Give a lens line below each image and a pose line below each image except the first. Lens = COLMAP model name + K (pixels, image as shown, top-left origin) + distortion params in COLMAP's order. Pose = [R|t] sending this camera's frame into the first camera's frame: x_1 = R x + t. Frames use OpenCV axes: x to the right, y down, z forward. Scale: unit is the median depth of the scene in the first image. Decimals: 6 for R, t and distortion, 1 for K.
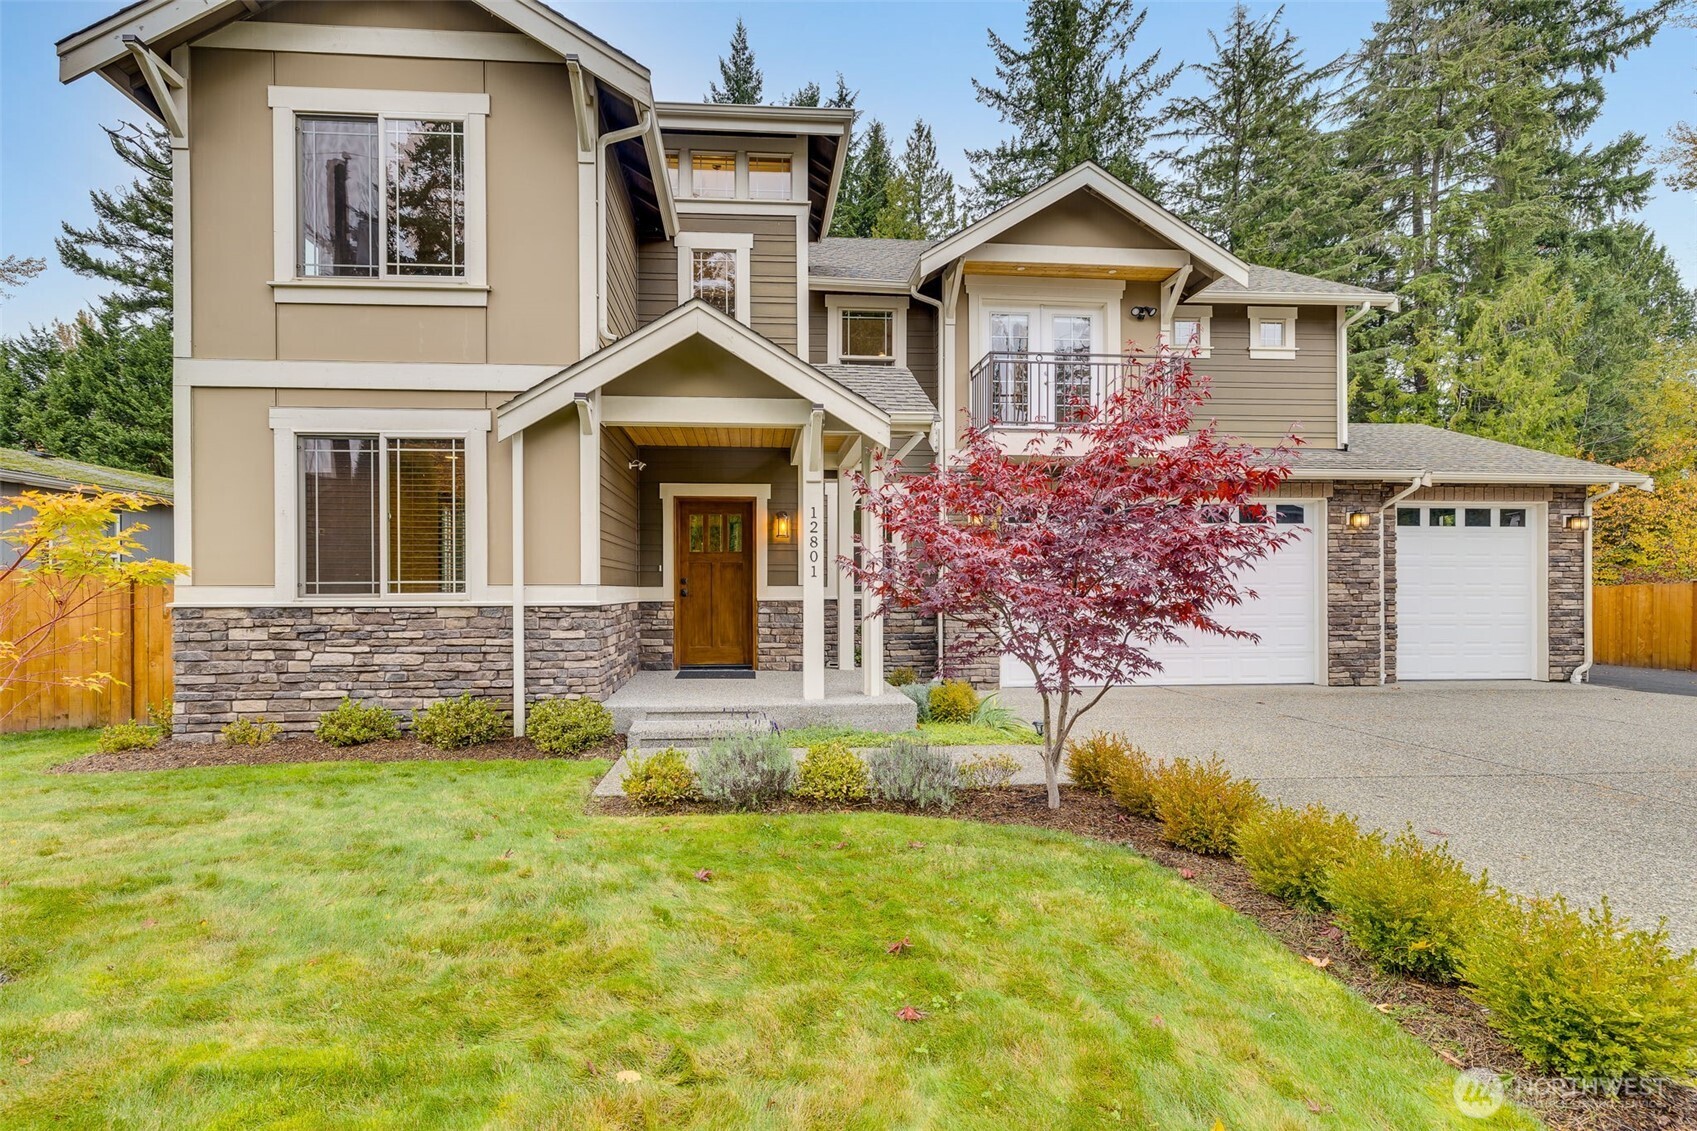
lens RADIAL K [[754.7, 0, 804.1], [0, 754.7, 590.9], [0, 0, 1]] dist [0.001223, 0.000742]
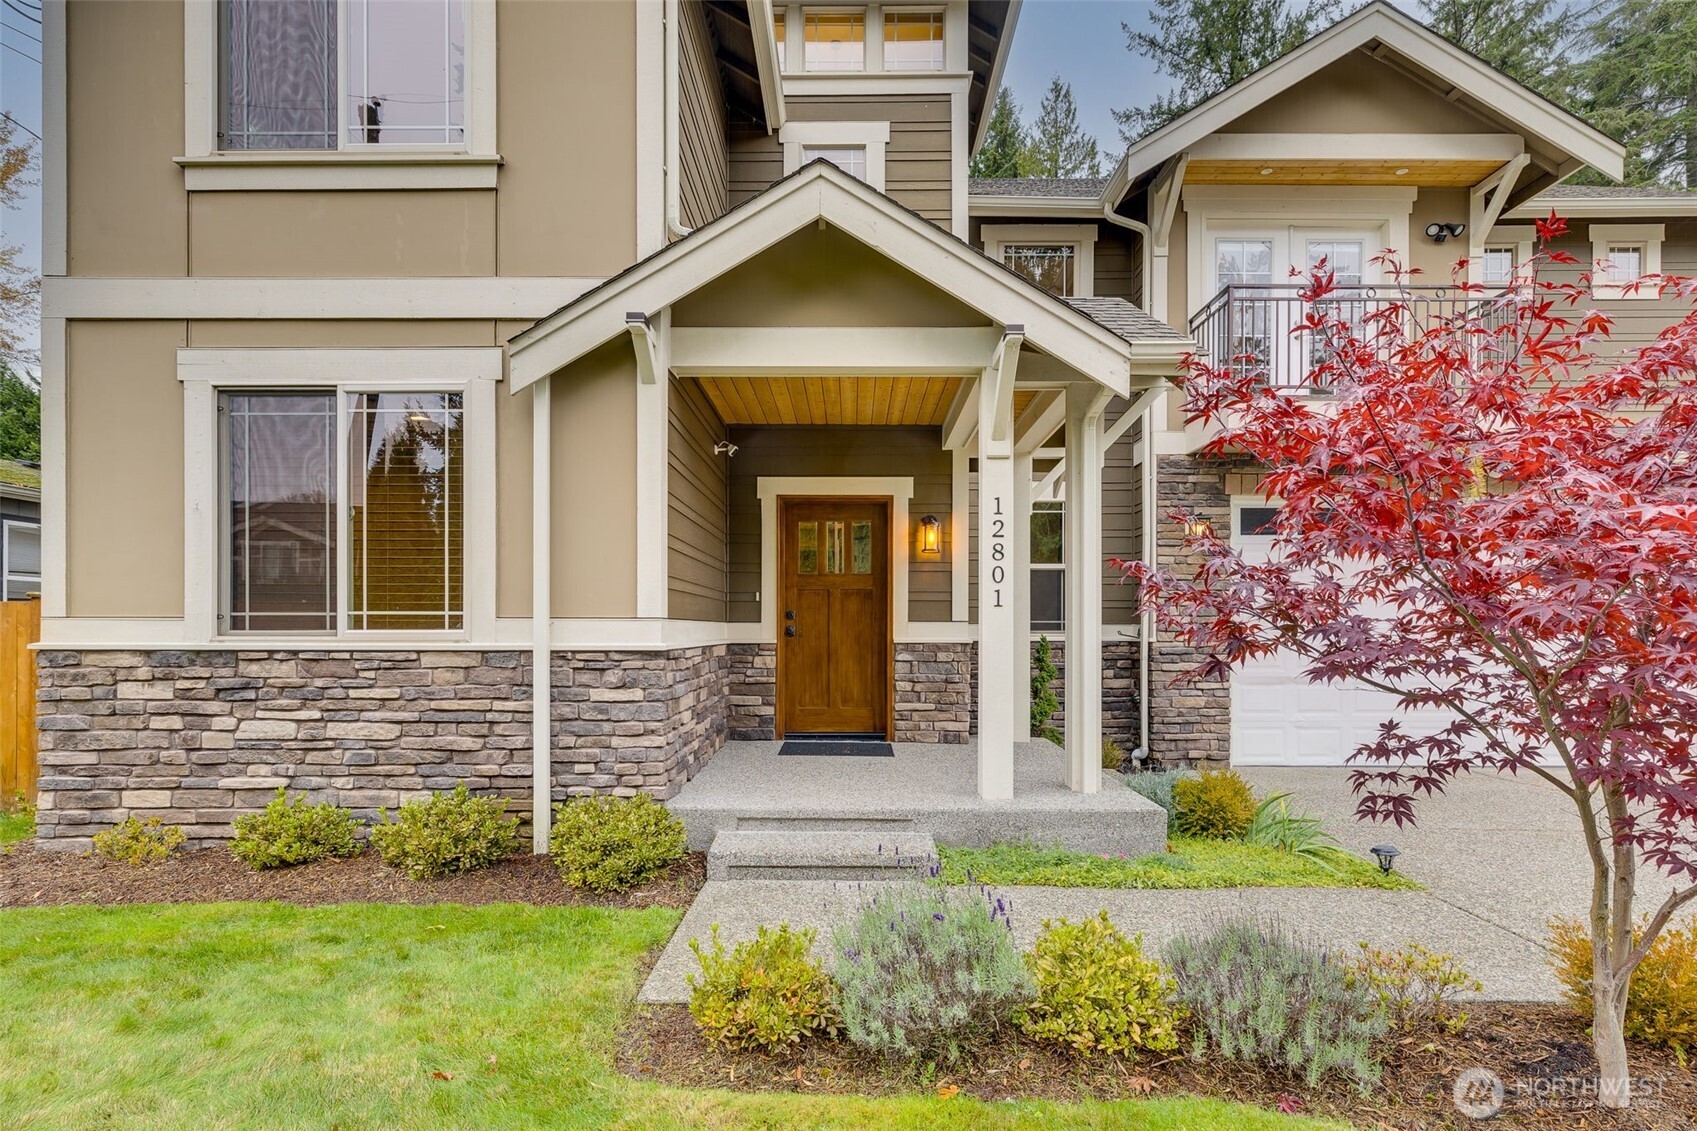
lens RADIAL K [[834.2, 0, 846.1], [0, 834.2, 628.8], [0, 0, 1]] dist [0.002343, -0.000337]
pose [[0.997028, 0.003948, -0.076942, -0.064460], [-0.004048, 0.999991, -0.001142, 0.001436], [0.076937, 0.001450, 0.997035, 0.307673]]
